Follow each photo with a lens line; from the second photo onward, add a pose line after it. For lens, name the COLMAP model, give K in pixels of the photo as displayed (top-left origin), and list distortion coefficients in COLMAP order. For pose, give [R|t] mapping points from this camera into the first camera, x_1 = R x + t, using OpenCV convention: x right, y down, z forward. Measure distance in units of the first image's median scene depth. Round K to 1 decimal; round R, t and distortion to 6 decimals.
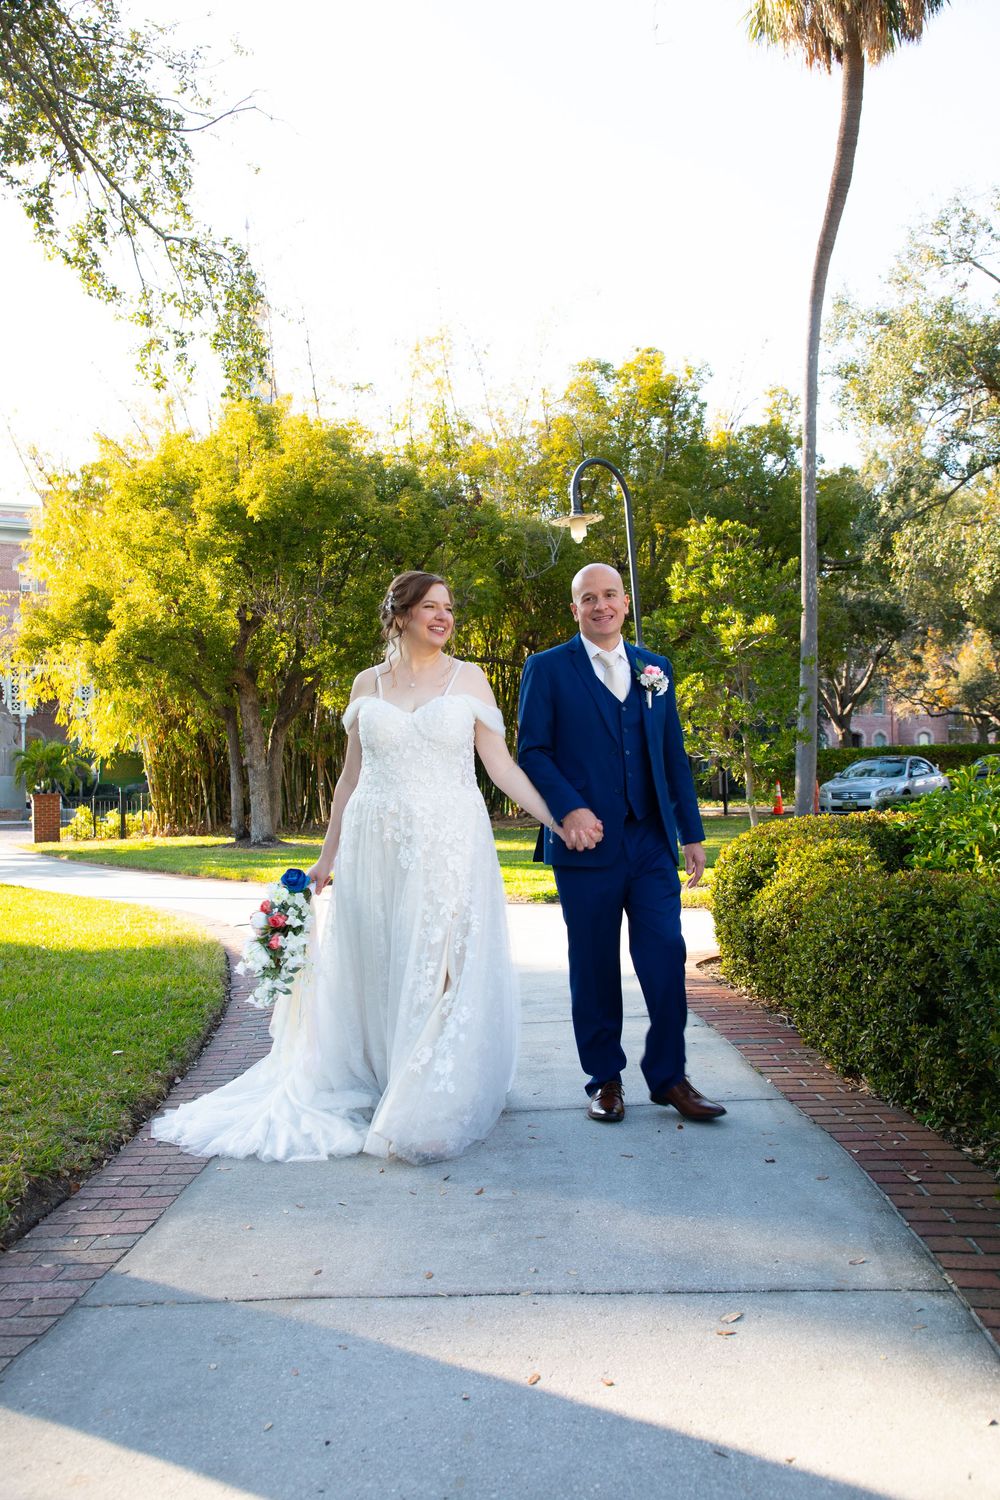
lens RADIAL K [[1385.9, 0, 477.8], [0, 1385.9, 756.3], [0, 0, 1]] dist [0.003398, 0.145428]
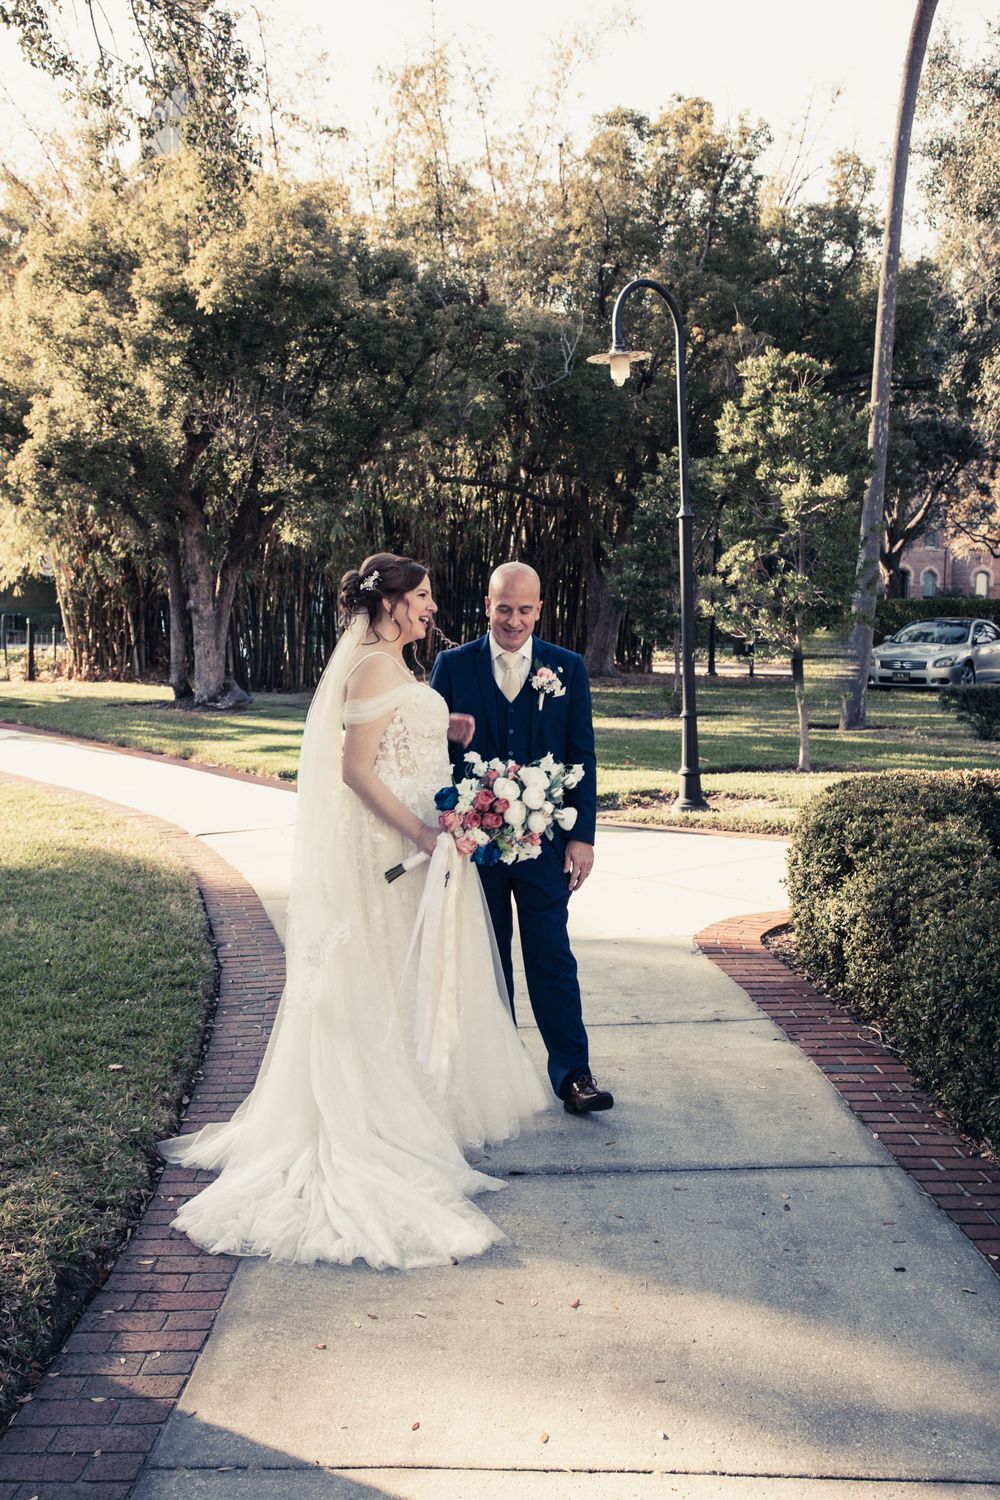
lens RADIAL K [[1651.5, 0, 502.5], [0, 1651.5, 755.8], [0, 0, 1]] dist [0.048318, 0.111737]
pose [[0.998587, 0.035094, 0.039908, -0.018055], [-0.039360, 0.992964, 0.111684, -0.026833], [-0.035708, -0.113097, 0.992942, -0.001419]]
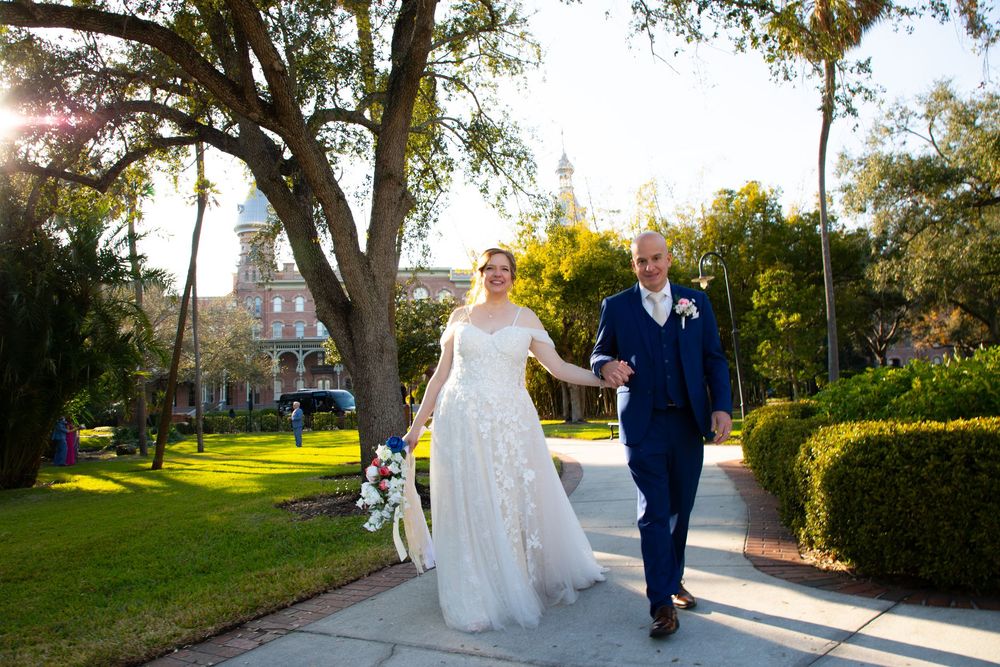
lens RADIAL K [[704.2, 0, 495.0], [0, 704.2, 331.5], [0, 0, 1]] dist [-0.063361, 0.053195]
pose [[0.961927, -0.050588, -0.268584, 0.030074], [0.032045, 0.996818, -0.072982, -0.004625], [0.271422, 0.061597, 0.960487, -0.141924]]
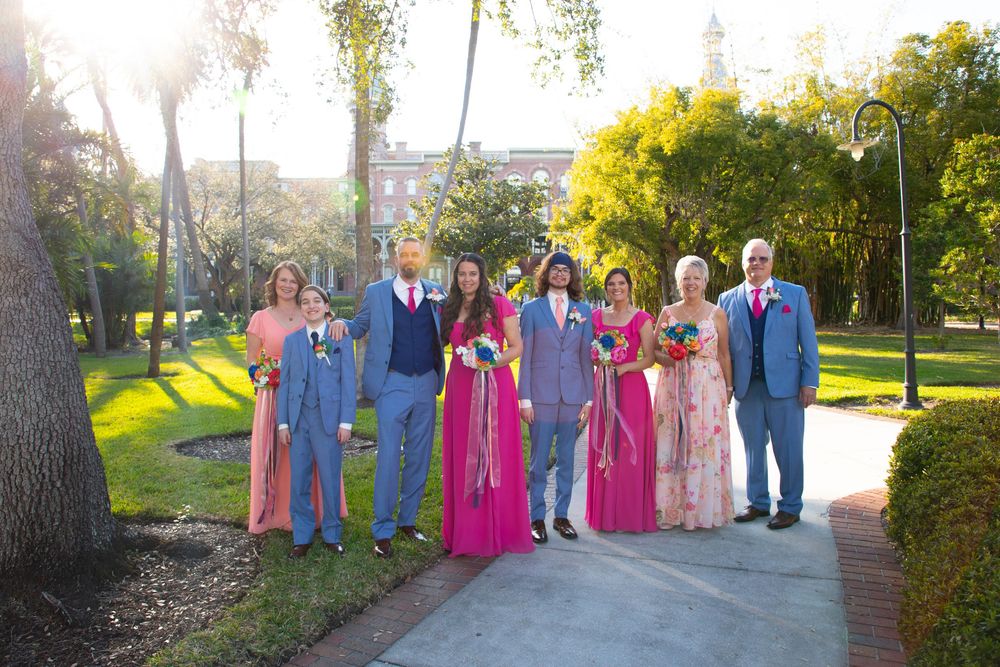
lens RADIAL K [[715.3, 0, 483.7], [0, 715.3, 313.4], [0, 0, 1]] dist [-0.068774, 0.045515]
pose [[0.882962, 0.033493, -0.468247, 0.048833], [-0.008298, 0.998409, 0.055767, -0.021276], [0.469370, -0.045354, 0.881836, 0.107295]]
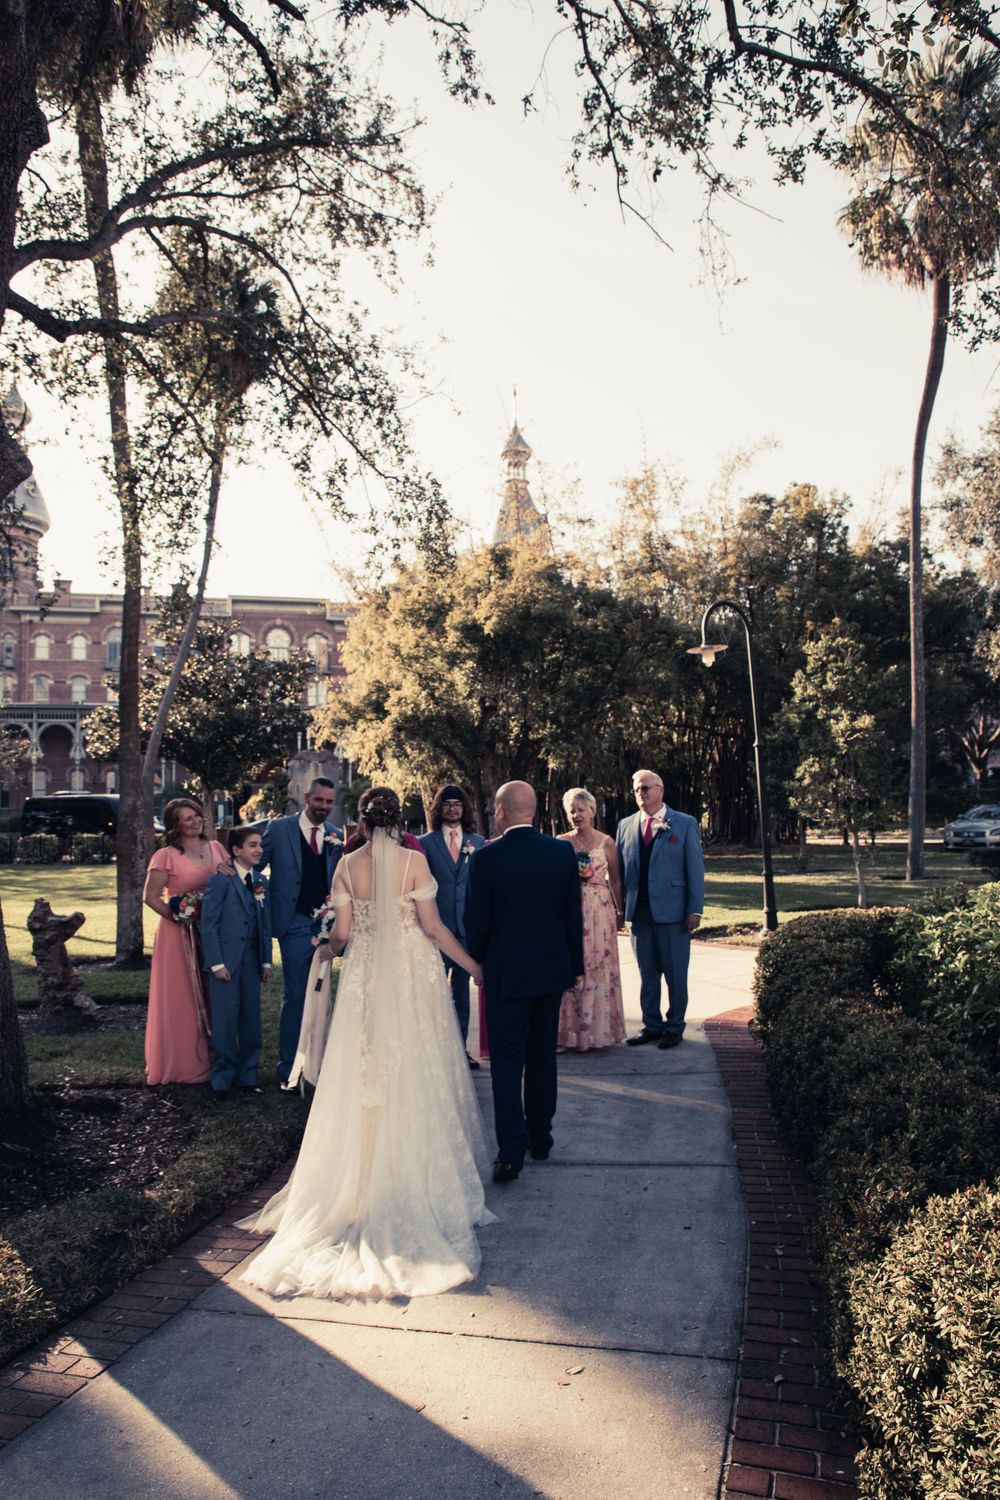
lens RADIAL K [[1069.1, 0, 506.3], [0, 1069.1, 759.7], [0, 0, 1]] dist [-0.074914, 0.043701]
pose [[0.983376, -0.001524, -0.181572, 0.042347], [-0.001445, 0.999867, -0.016219, -0.030764], [0.181573, 0.016212, 0.983244, -0.015650]]
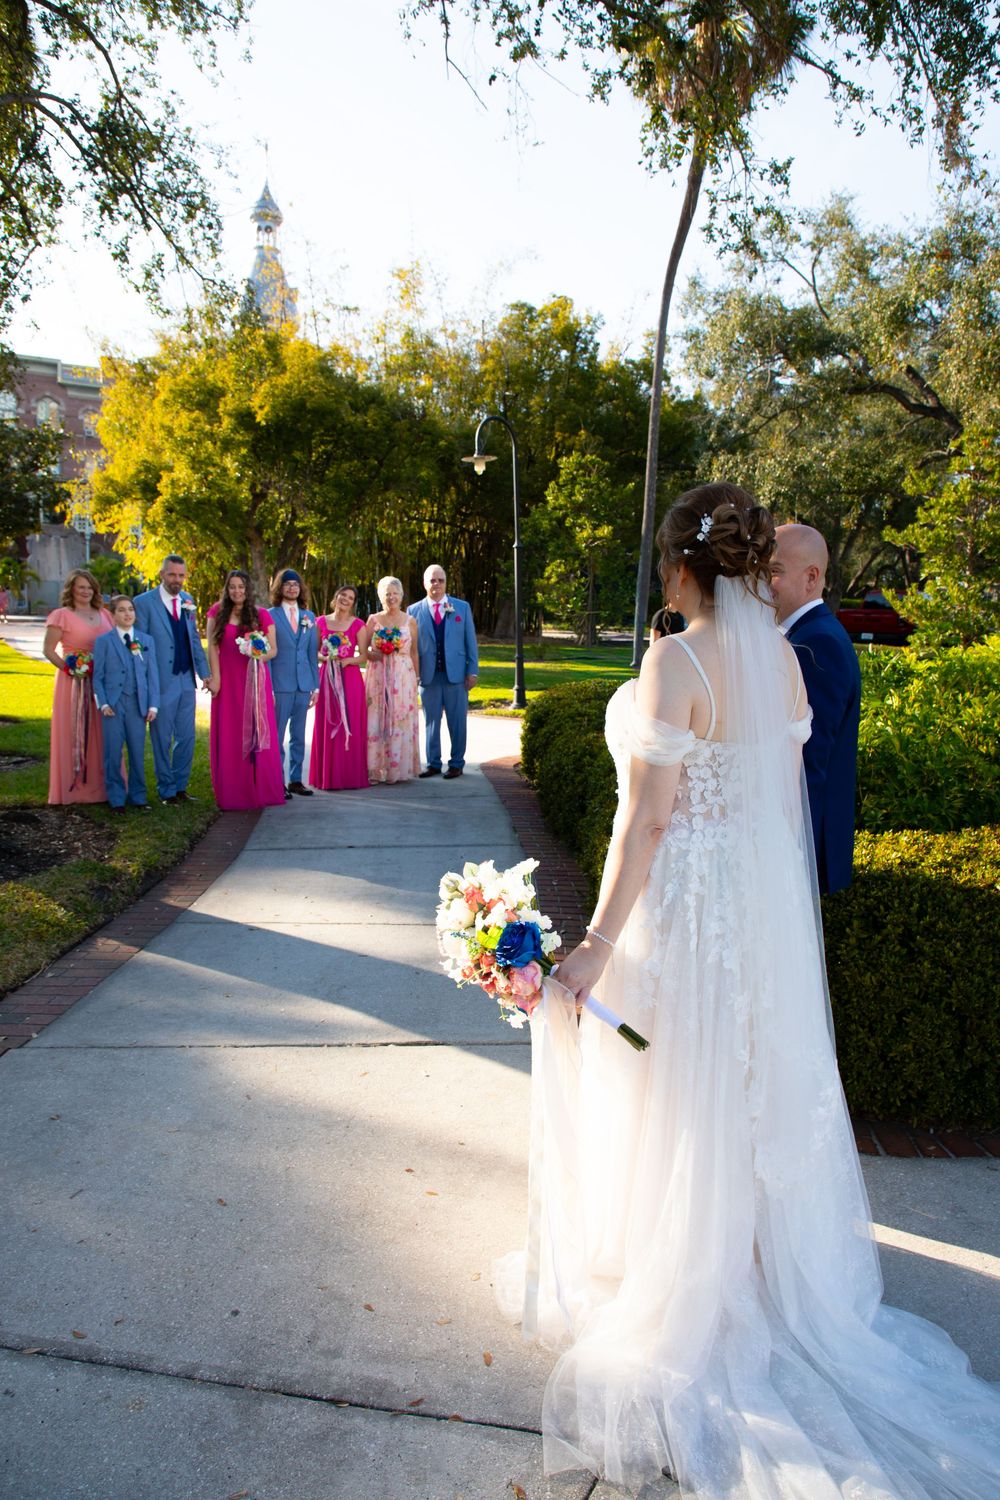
lens RADIAL K [[1049.4, 0, 508.0], [0, 1049.4, 755.9], [0, 0, 1]] dist [-0.064226, 0.048289]
pose [[0.996415, 0.040138, 0.074476, 0.019875], [-0.052409, 0.983889, 0.170926, -0.031040], [-0.066415, -0.174217, 0.982465, -0.102942]]
